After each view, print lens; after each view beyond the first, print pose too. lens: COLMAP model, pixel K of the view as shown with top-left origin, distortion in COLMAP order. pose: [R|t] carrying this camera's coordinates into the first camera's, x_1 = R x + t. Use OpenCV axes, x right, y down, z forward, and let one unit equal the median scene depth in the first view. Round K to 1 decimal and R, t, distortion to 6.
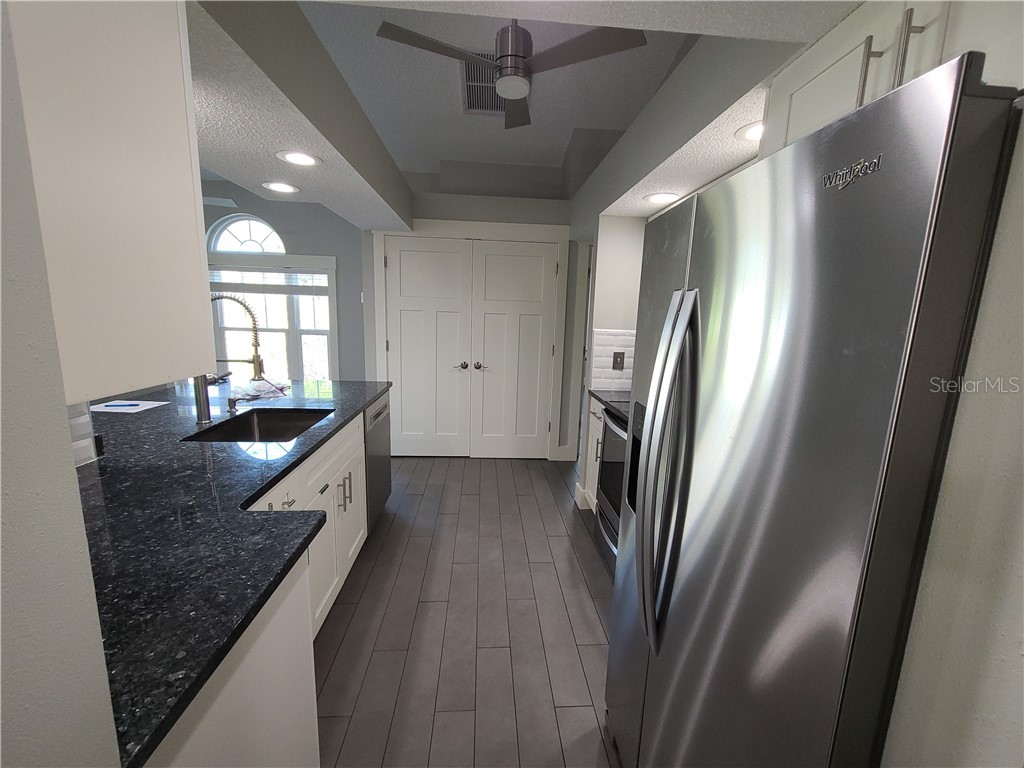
lens RADIAL K [[420.4, 0, 512.0], [0, 420.4, 384.0], [0, 0, 1]] dist [0.000468, 0.000026]
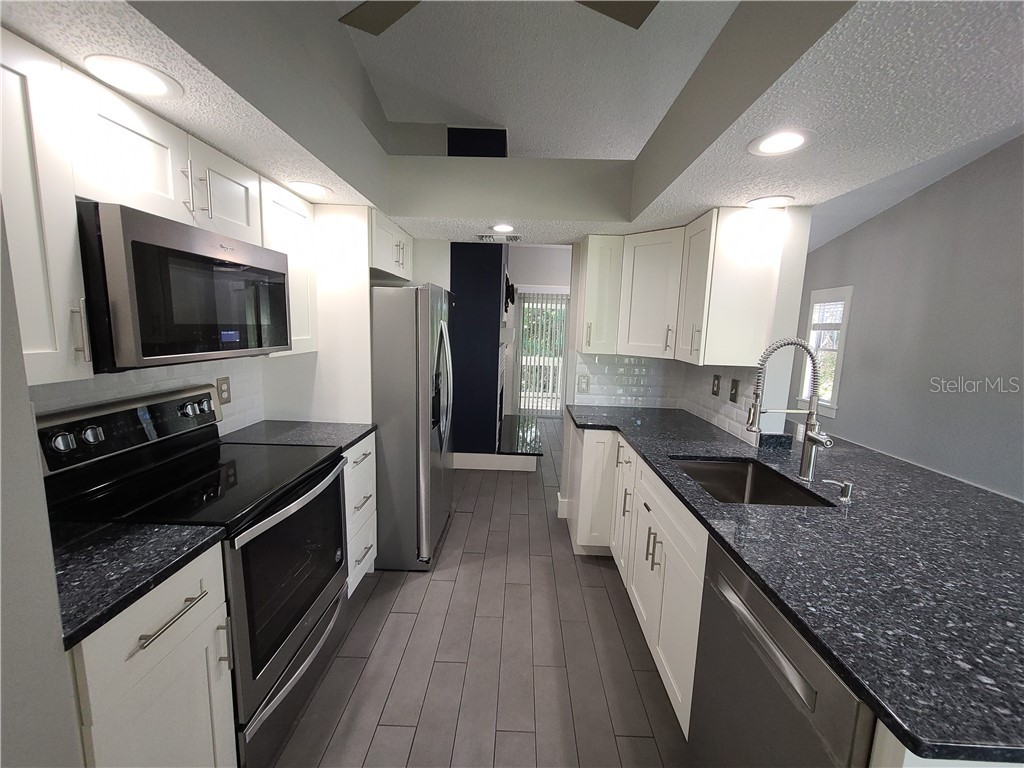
lens RADIAL K [[420.4, 0, 512.0], [0, 420.4, 384.0], [0, 0, 1]] dist [0.000468, 0.000026]
pose [[-0.993784, -0.074670, 0.082564, -0.143904], [-0.047003, 0.953772, 0.296832, -0.328364], [-0.100912, 0.291106, -0.951354, 1.773819]]
